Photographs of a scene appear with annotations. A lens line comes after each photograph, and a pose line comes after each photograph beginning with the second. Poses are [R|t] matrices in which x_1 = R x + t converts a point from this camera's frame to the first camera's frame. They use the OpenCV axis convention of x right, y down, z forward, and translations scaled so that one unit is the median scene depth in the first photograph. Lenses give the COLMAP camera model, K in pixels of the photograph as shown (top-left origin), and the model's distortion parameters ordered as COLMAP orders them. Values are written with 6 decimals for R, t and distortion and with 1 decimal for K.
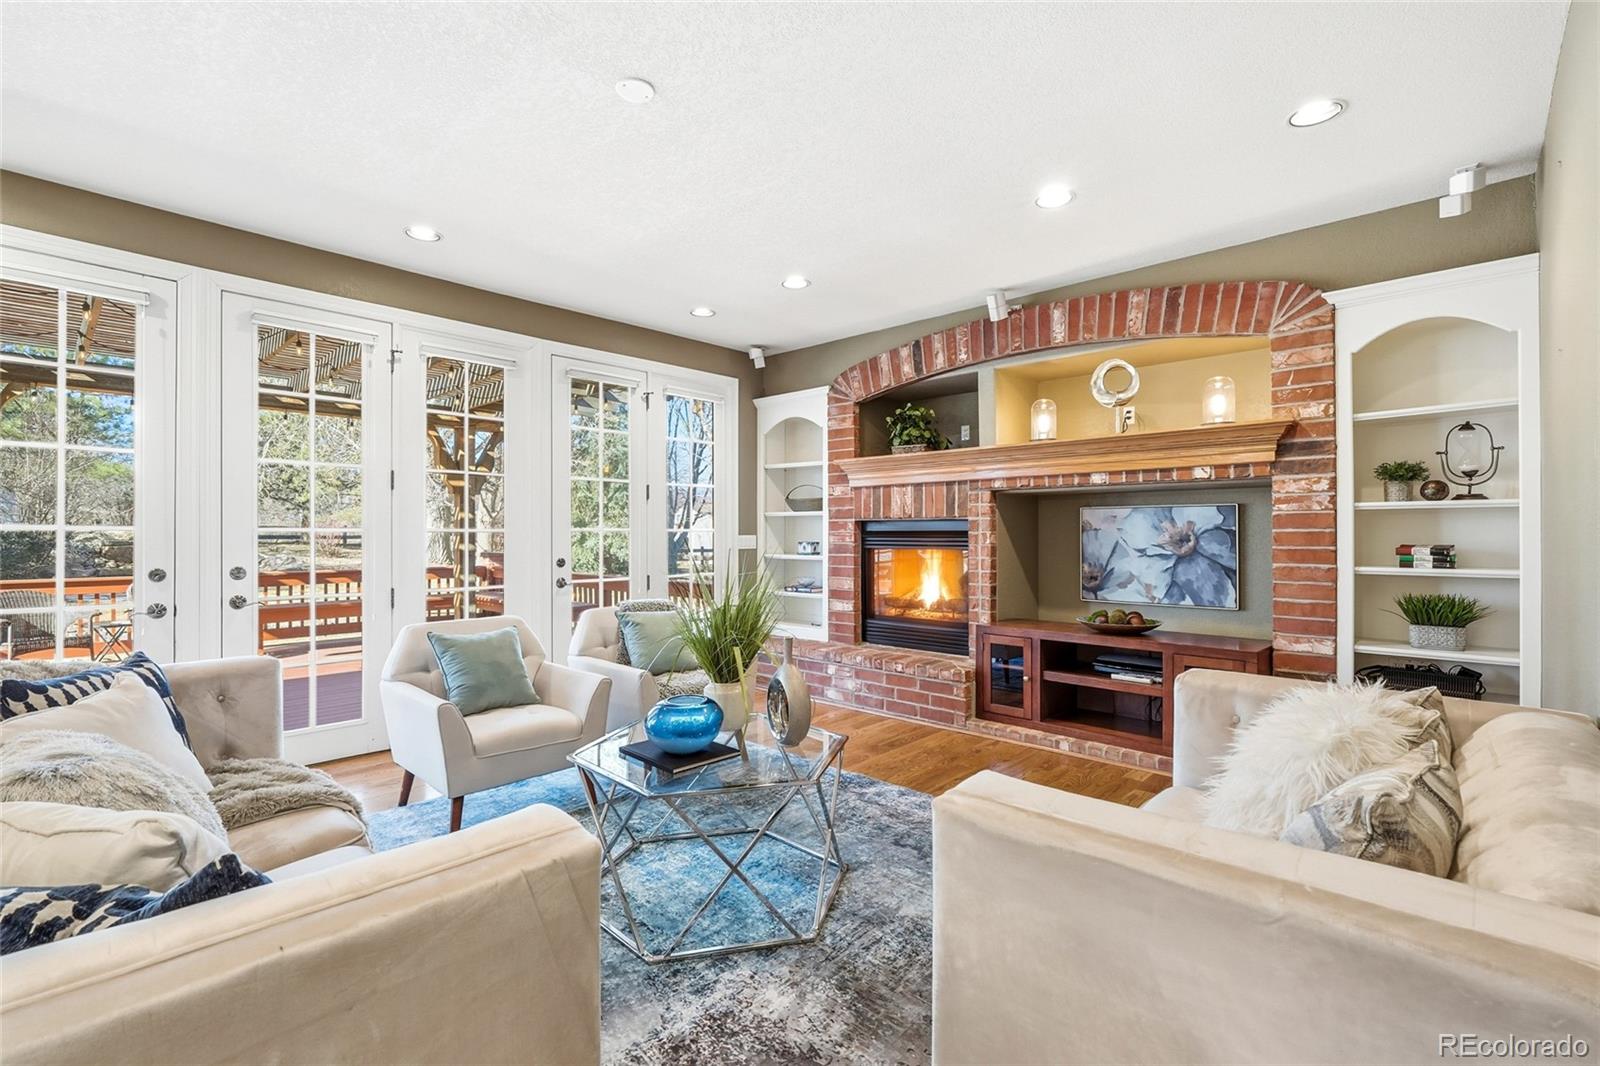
lens RADIAL K [[724.5, 0, 791.7], [0, 724.5, 530.8], [0, 0, 1]] dist [-0.005938, 0.002790]
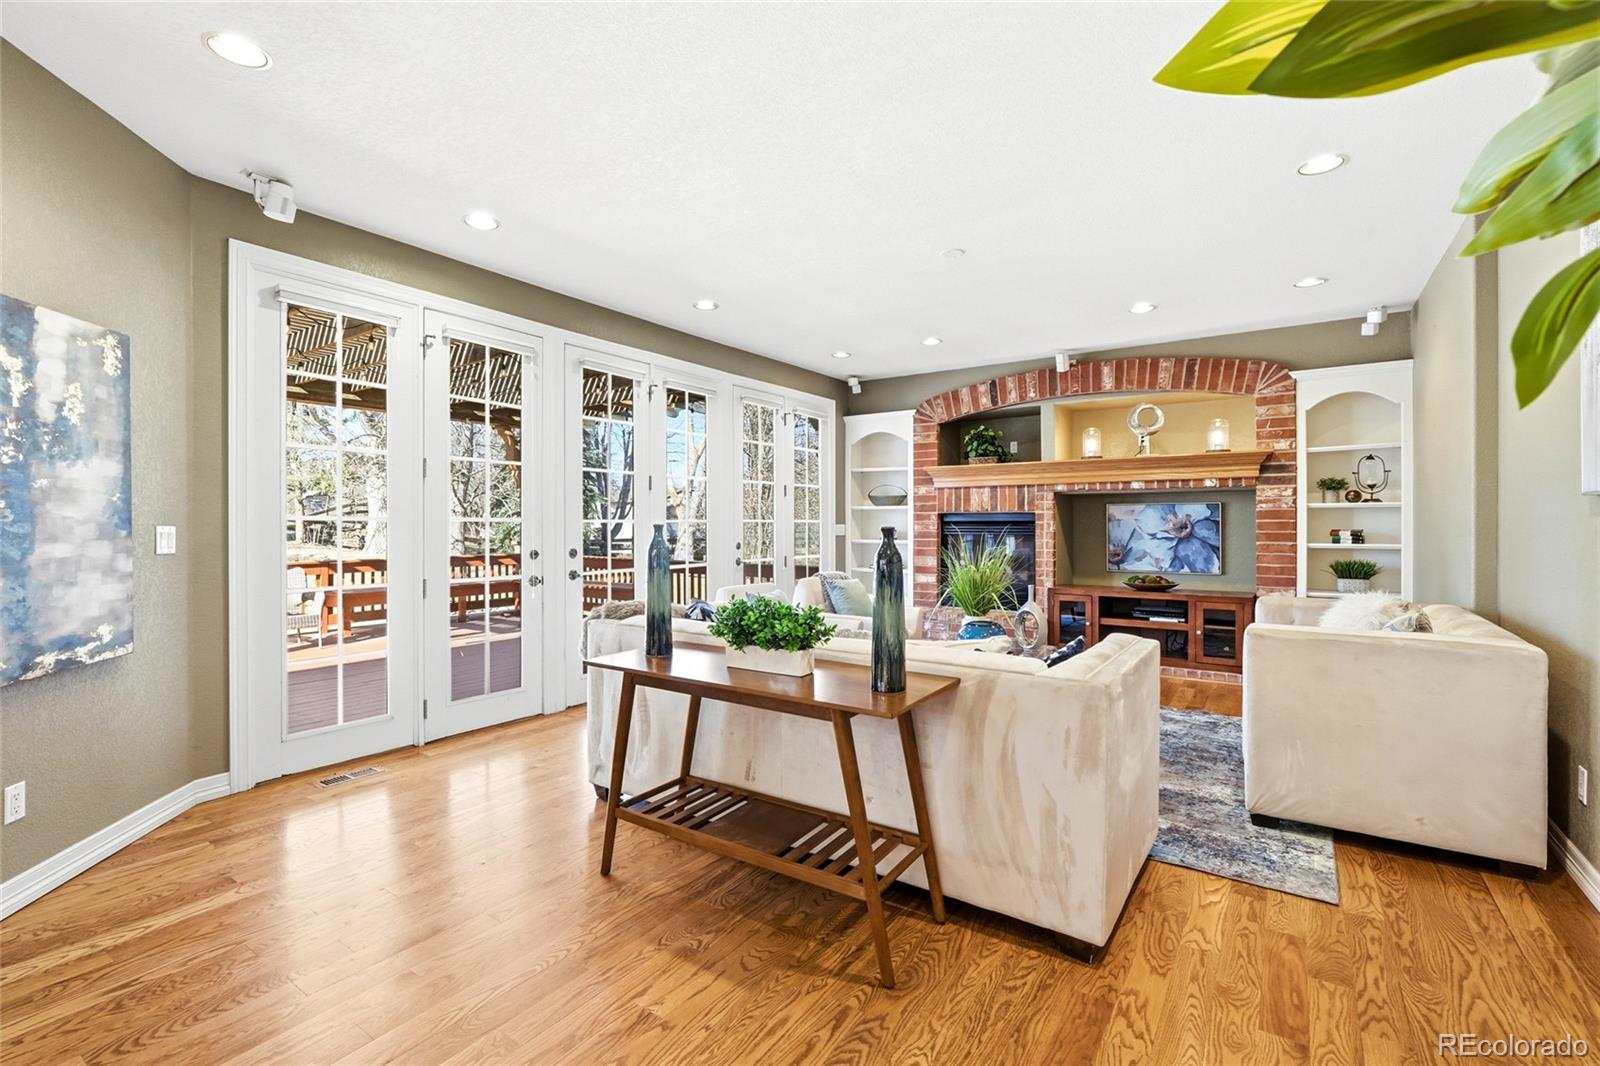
lens RADIAL K [[724.5, 0, 792.5], [0, 724.5, 525.8], [0, 0, 1]] dist [-0.005938, 0.002790]
pose [[0.988701, -0.001484, 0.149893, -0.440288], [0.000485, 0.999977, 0.006698, -0.000354], [-0.149899, -0.006550, 0.988680, -0.309655]]
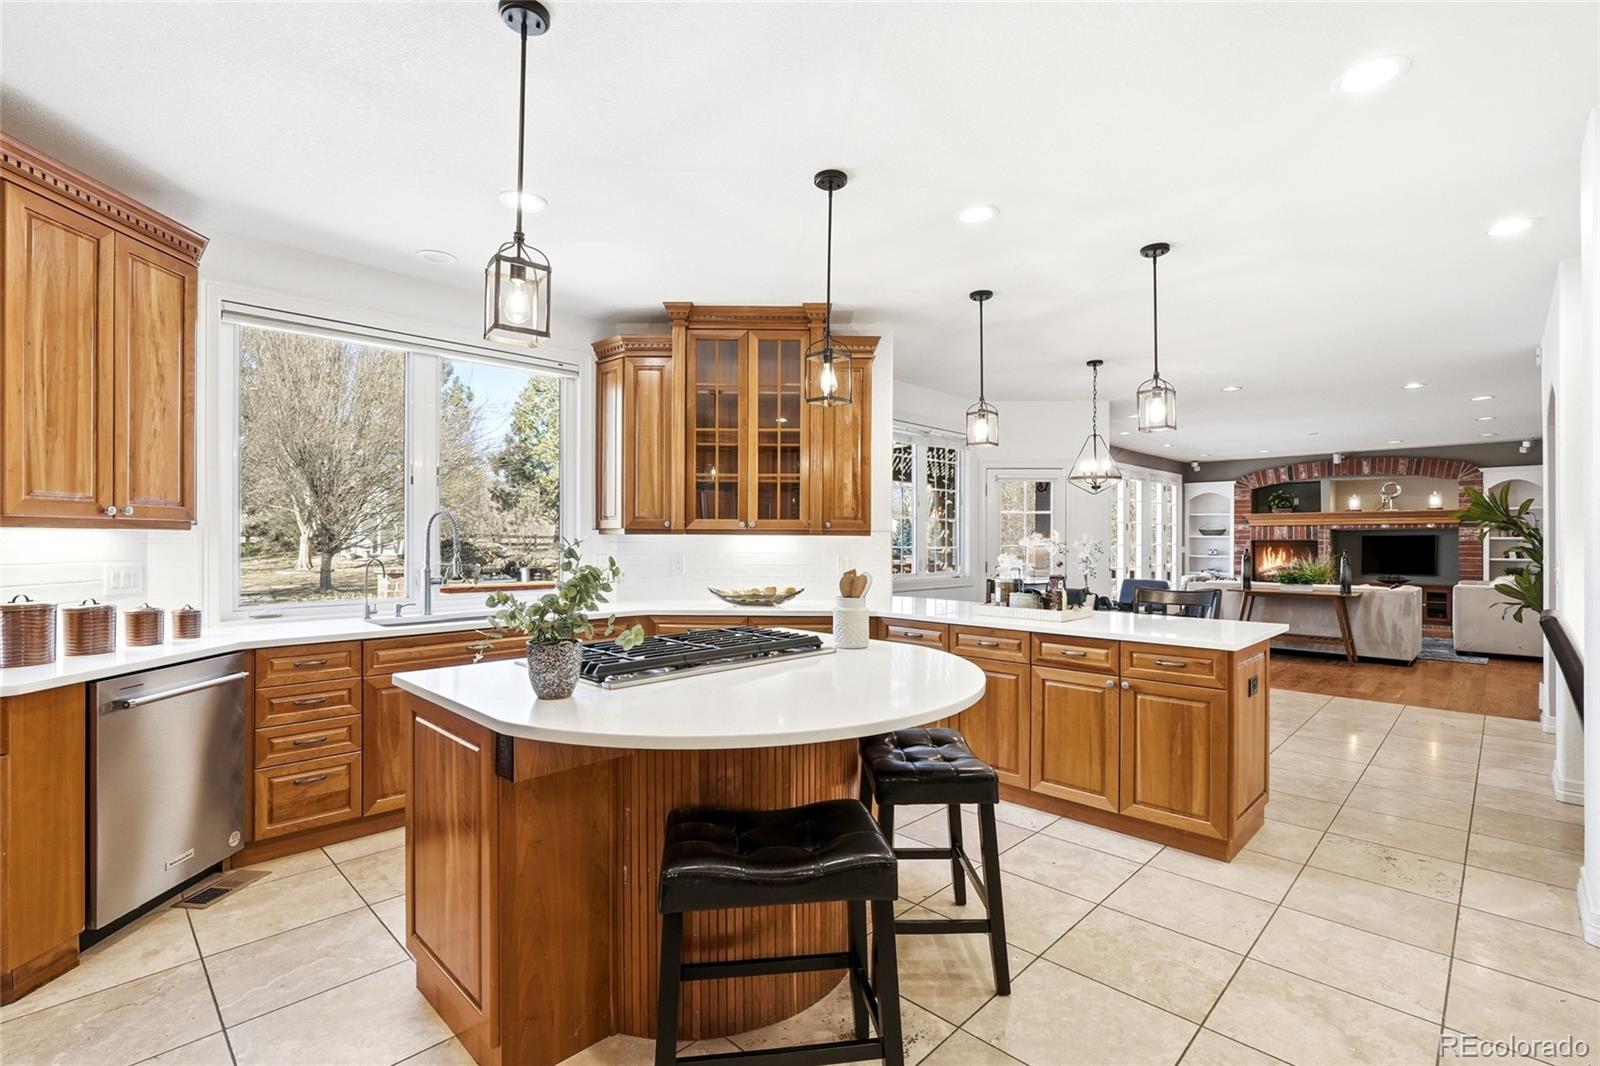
lens RADIAL K [[724.5, 0, 801.5], [0, 724.5, 538.4], [0, 0, 1]] dist [-0.005938, 0.002790]
pose [[0.999832, 0.004371, -0.017814, -1.539466], [-0.004396, 0.999989, -0.001375, -0.012941], [0.017808, 0.001453, 0.999840, -1.562639]]
